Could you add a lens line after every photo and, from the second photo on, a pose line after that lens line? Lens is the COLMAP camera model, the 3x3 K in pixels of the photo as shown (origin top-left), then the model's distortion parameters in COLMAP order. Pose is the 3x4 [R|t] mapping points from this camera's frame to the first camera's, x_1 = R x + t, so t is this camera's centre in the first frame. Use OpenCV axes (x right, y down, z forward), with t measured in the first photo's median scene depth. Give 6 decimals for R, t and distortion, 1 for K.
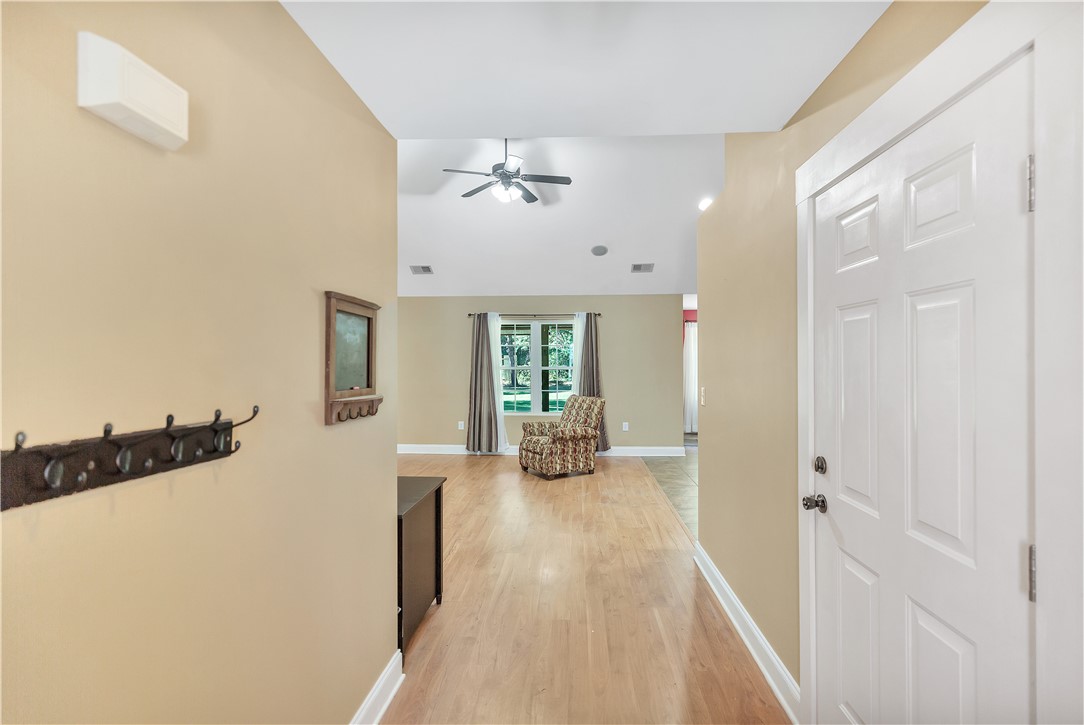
lens RADIAL K [[508.6, 0, 547.5], [0, 508.6, 349.7], [0, 0, 1]] dist [0.007831, -0.000015]
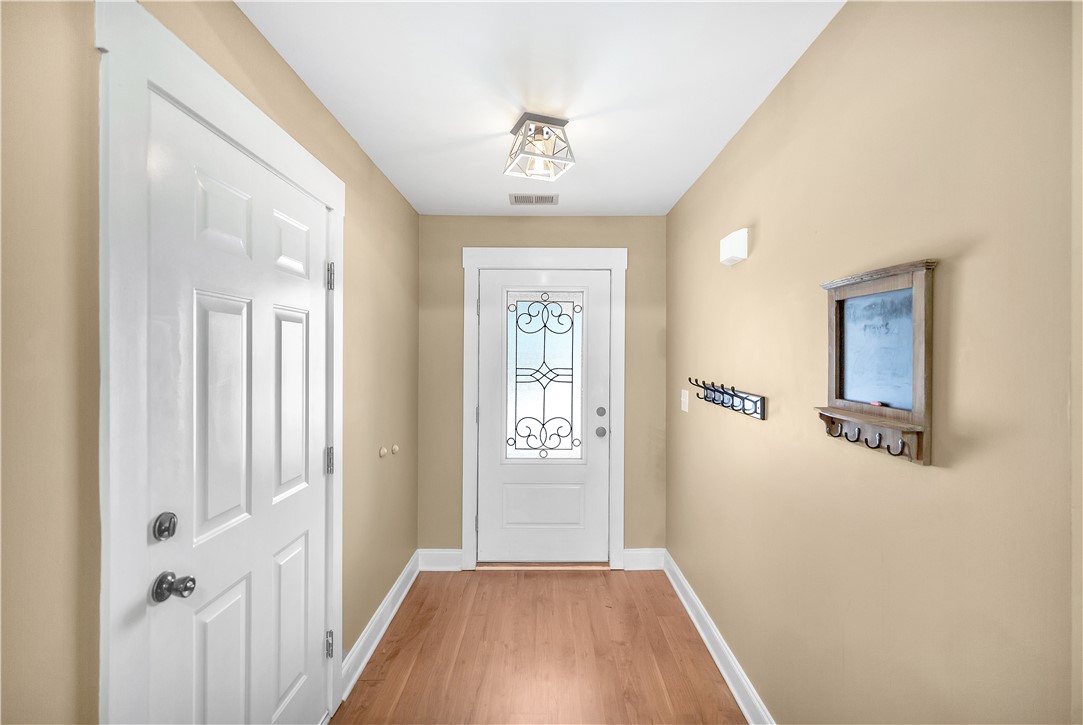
lens RADIAL K [[489.9, 0, 541.5], [0, 489.9, 362.5], [0, 0, 1]] dist [0.001159, 0.000149]
pose [[-0.998969, -0.000018, -0.045393, 0.038610], [0.000365, 0.999964, -0.008430, 0.010939], [0.045391, -0.008438, -0.998934, 0.666214]]
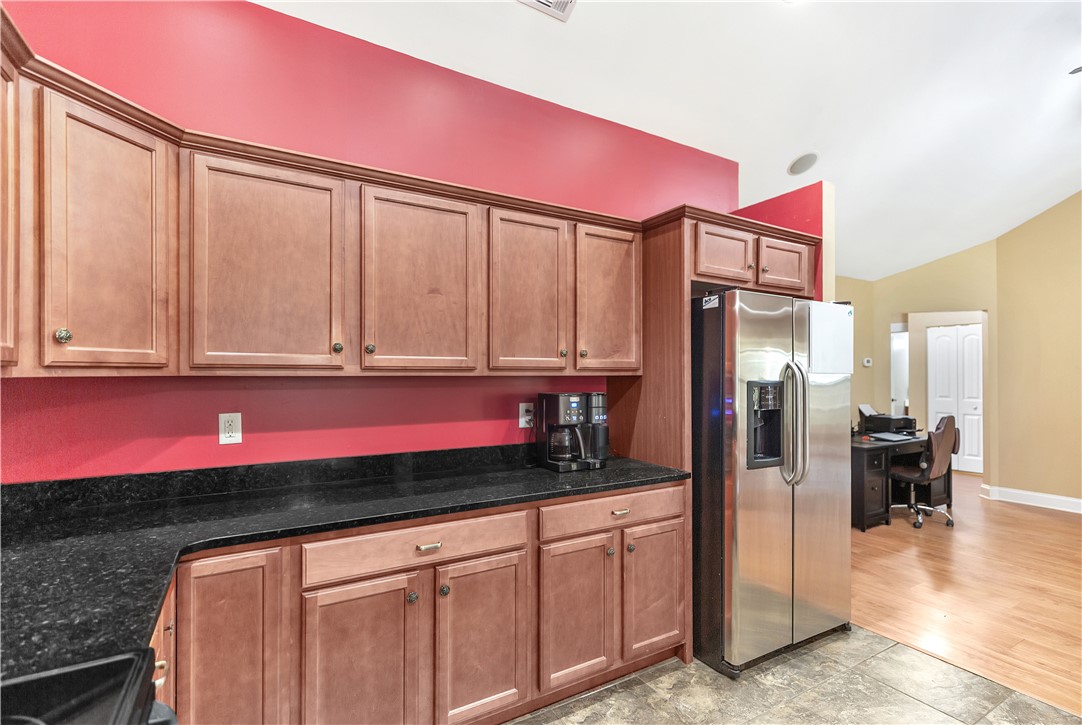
lens RADIAL K [[503.0, 0, 545.4], [0, 503.0, 373.9], [0, 0, 1]] dist [0.001990, 0.000623]
pose [[-0.835903, -0.003313, -0.548867, 0.893052], [0.008284, 0.999792, -0.018650, 0.041989], [0.548814, -0.020136, -0.835702, 1.140822]]
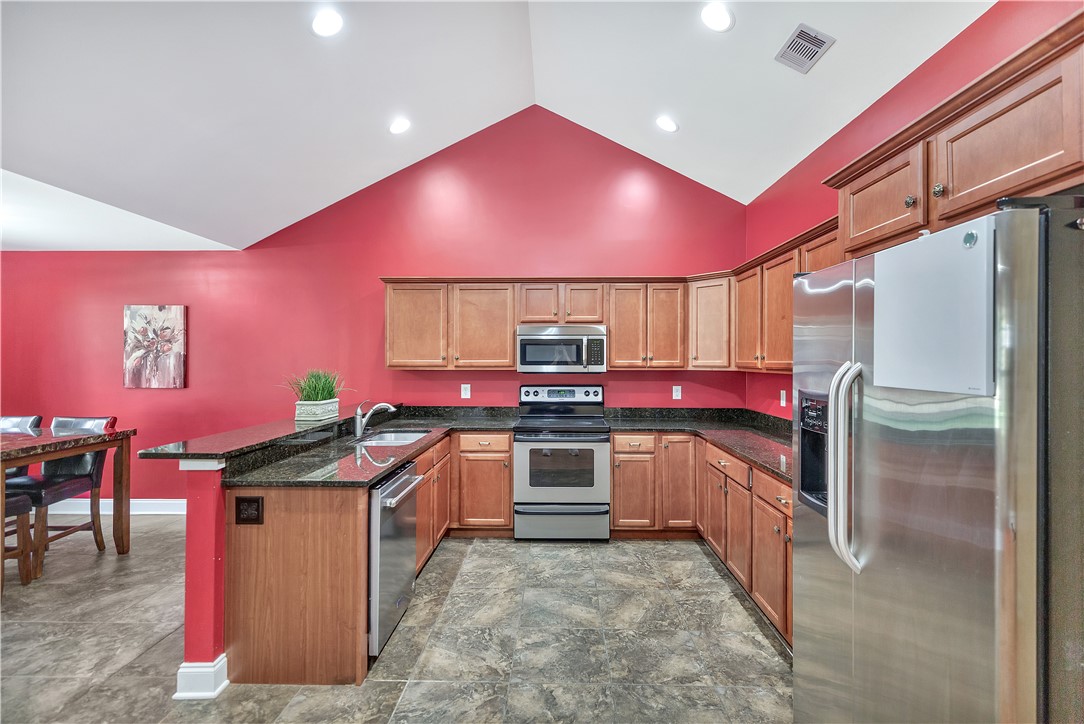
lens RADIAL K [[502.6, 0, 547.9], [0, 502.6, 353.3], [0, 0, 1]] dist [0.003448, 0.000310]
pose [[-0.028152, 0.010299, 0.999551, 0.069788], [-0.020142, 0.999738, -0.010868, 0.020658], [-0.999401, -0.020439, -0.027937, 1.048163]]
